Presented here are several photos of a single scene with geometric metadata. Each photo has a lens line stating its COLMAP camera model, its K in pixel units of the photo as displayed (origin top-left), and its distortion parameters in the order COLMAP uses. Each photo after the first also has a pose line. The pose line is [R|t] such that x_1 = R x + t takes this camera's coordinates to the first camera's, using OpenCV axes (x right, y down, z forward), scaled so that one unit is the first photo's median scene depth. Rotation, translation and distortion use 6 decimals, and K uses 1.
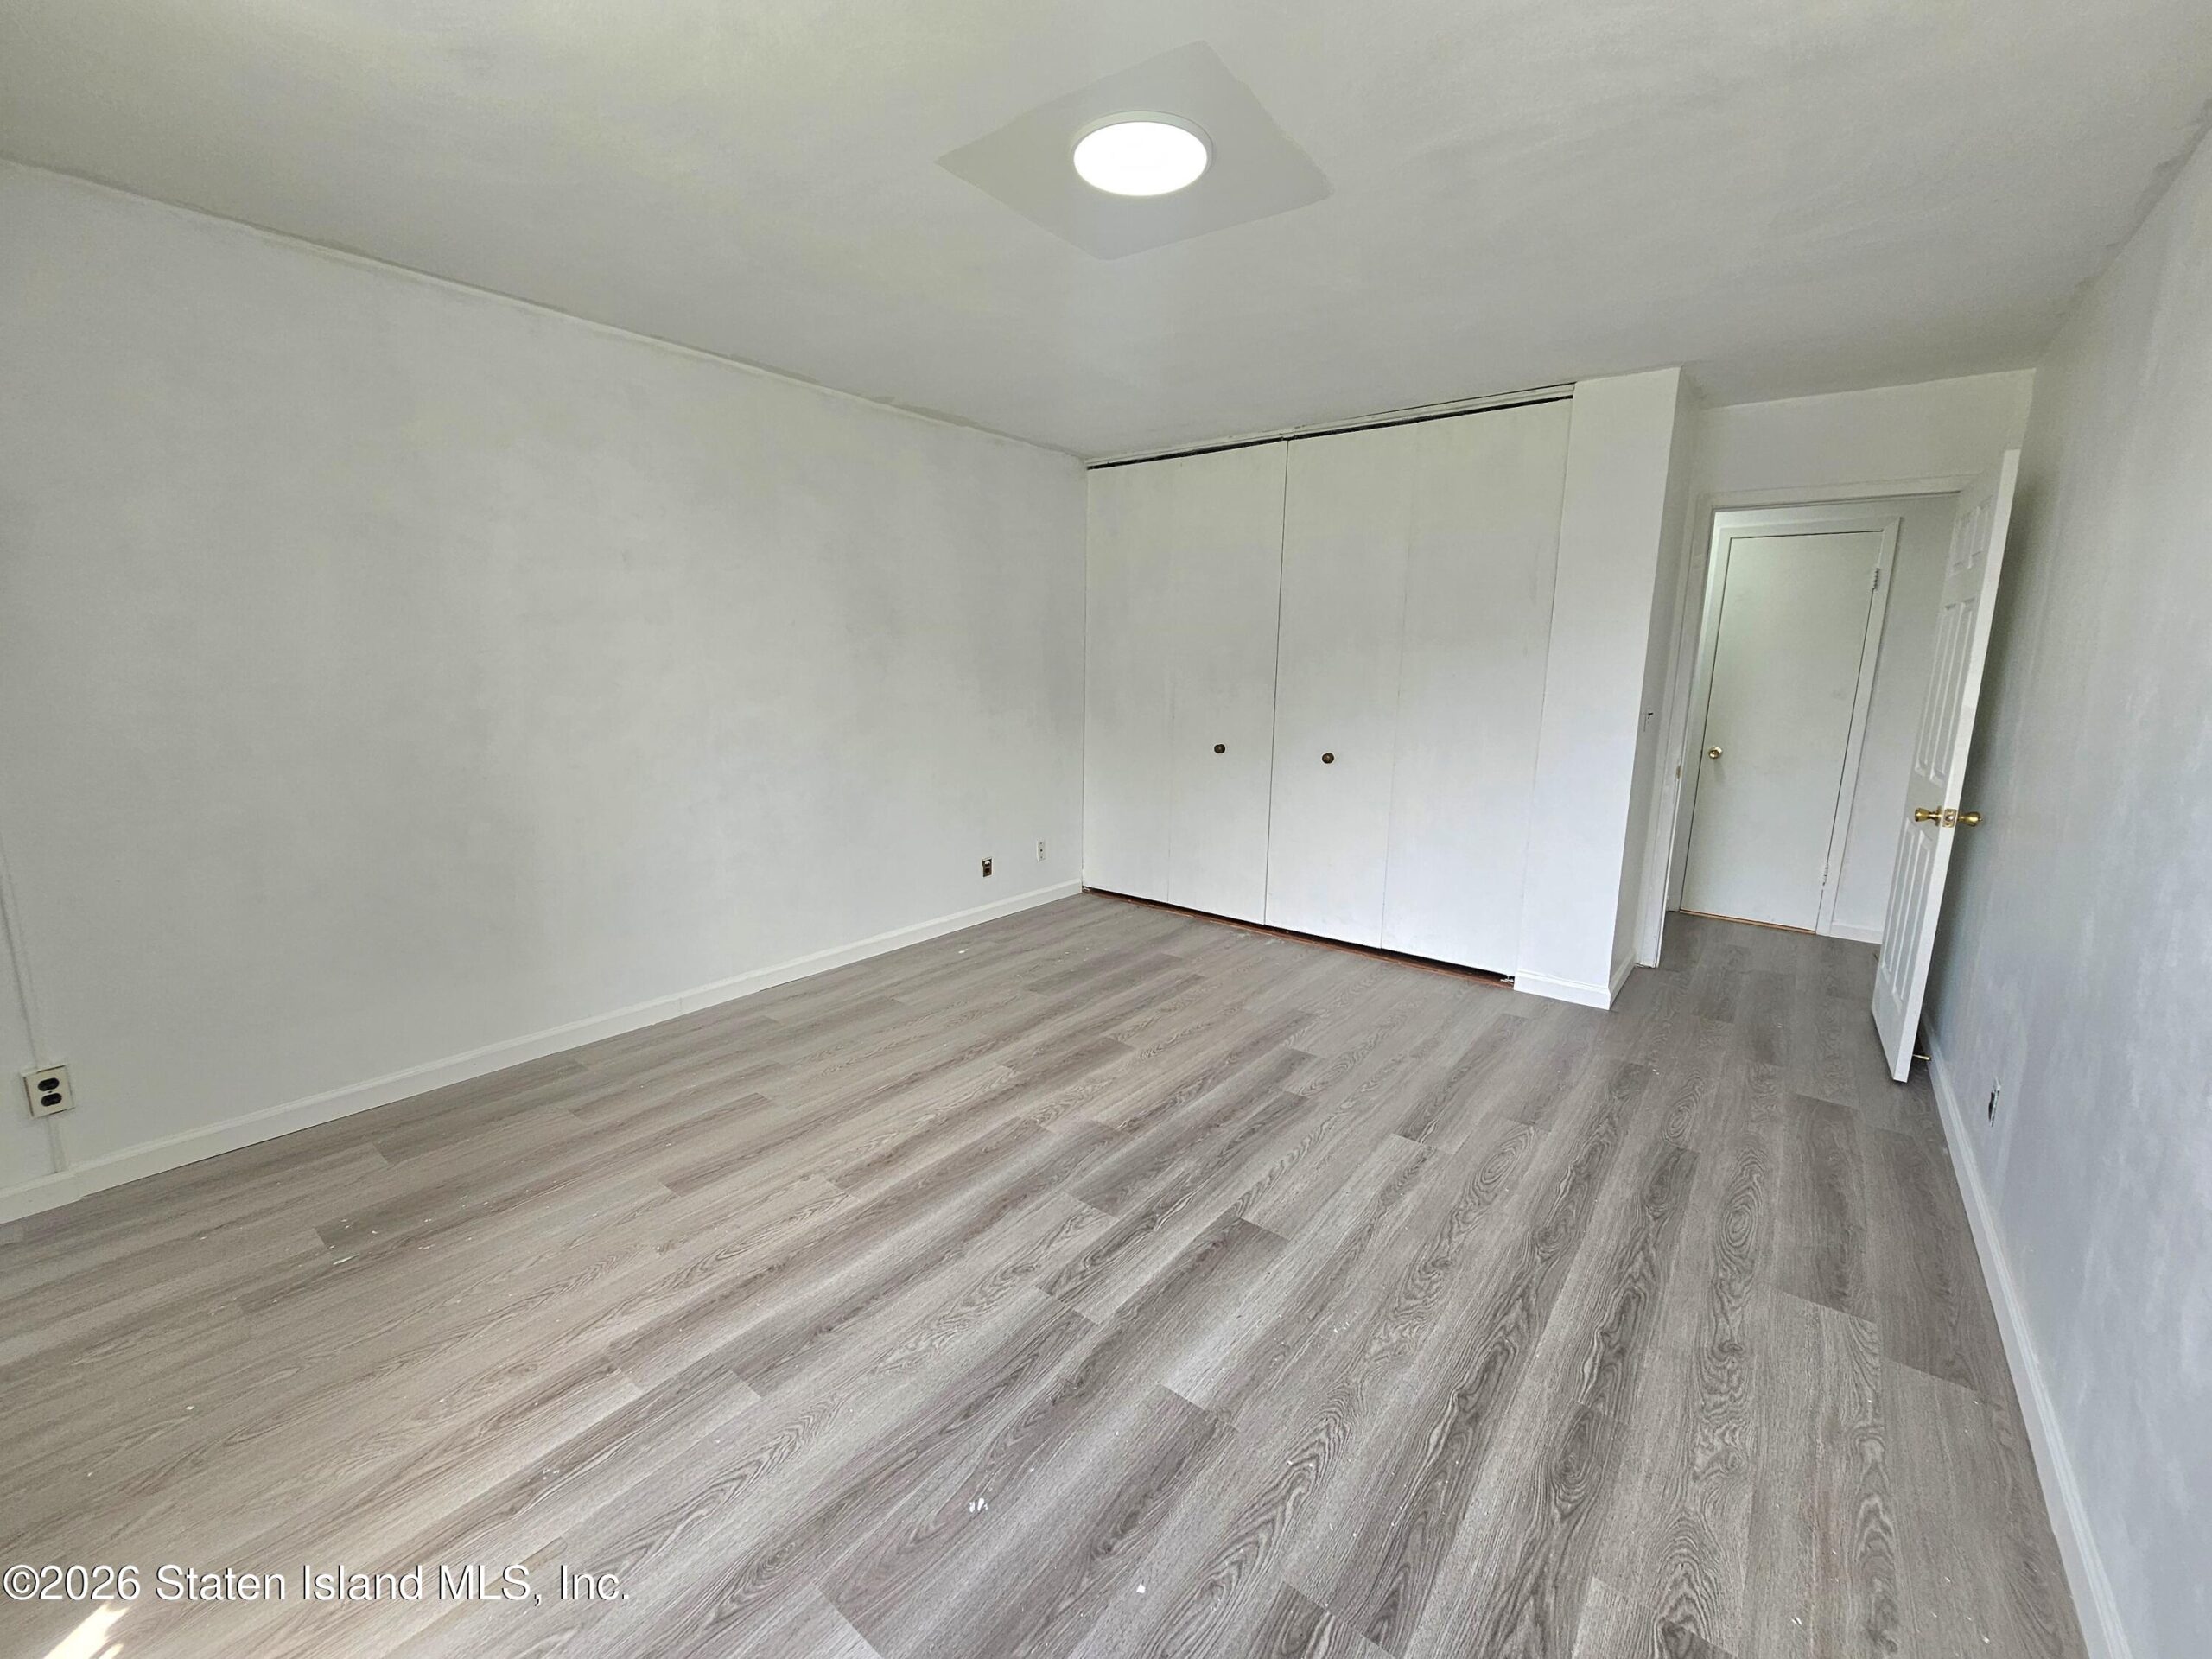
lens RADIAL K [[904.2, 0, 1098.9], [0, 904.2, 822.5], [0, 0, 1]] dist [-0.001226, -0.000458]
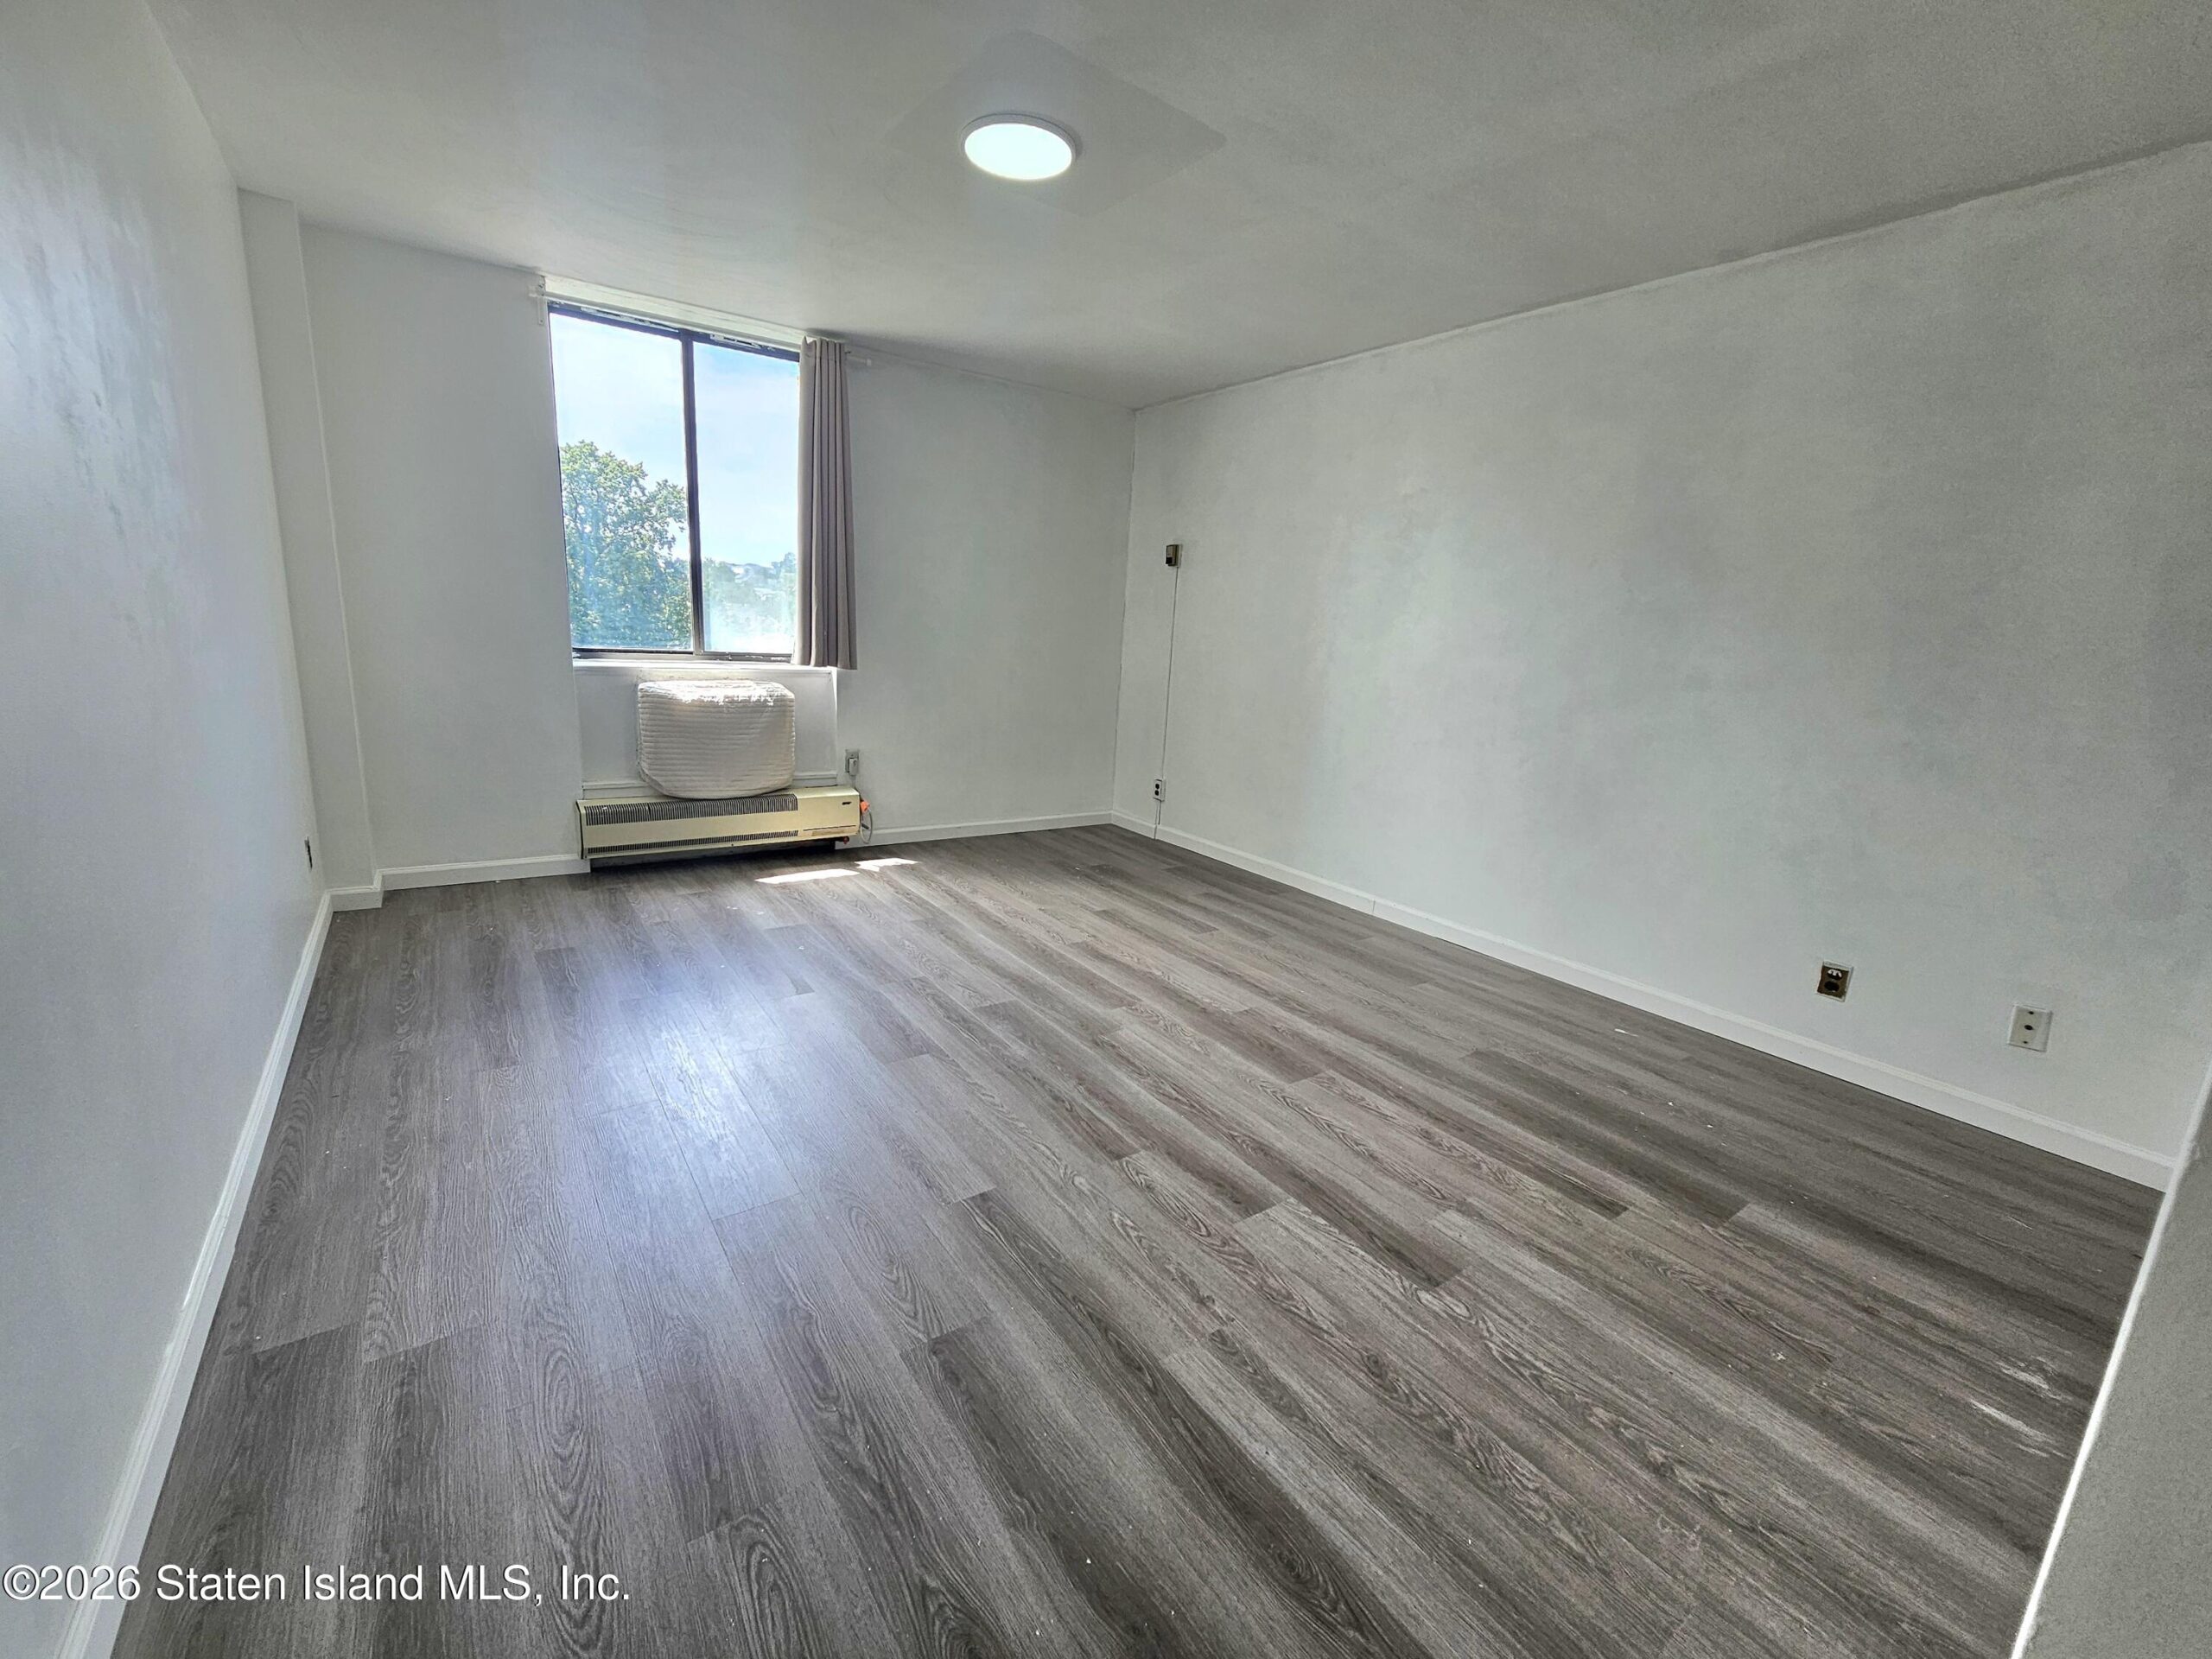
lens RADIAL K [[904.2, 0, 1098.9], [0, 904.2, 822.5], [0, 0, 1]] dist [-0.001226, -0.000458]
pose [[-0.280416, 0.177665, -0.943293, 0.863260], [-0.230913, 0.941376, 0.245948, -0.128836], [0.931690, 0.286786, -0.222952, 1.054727]]
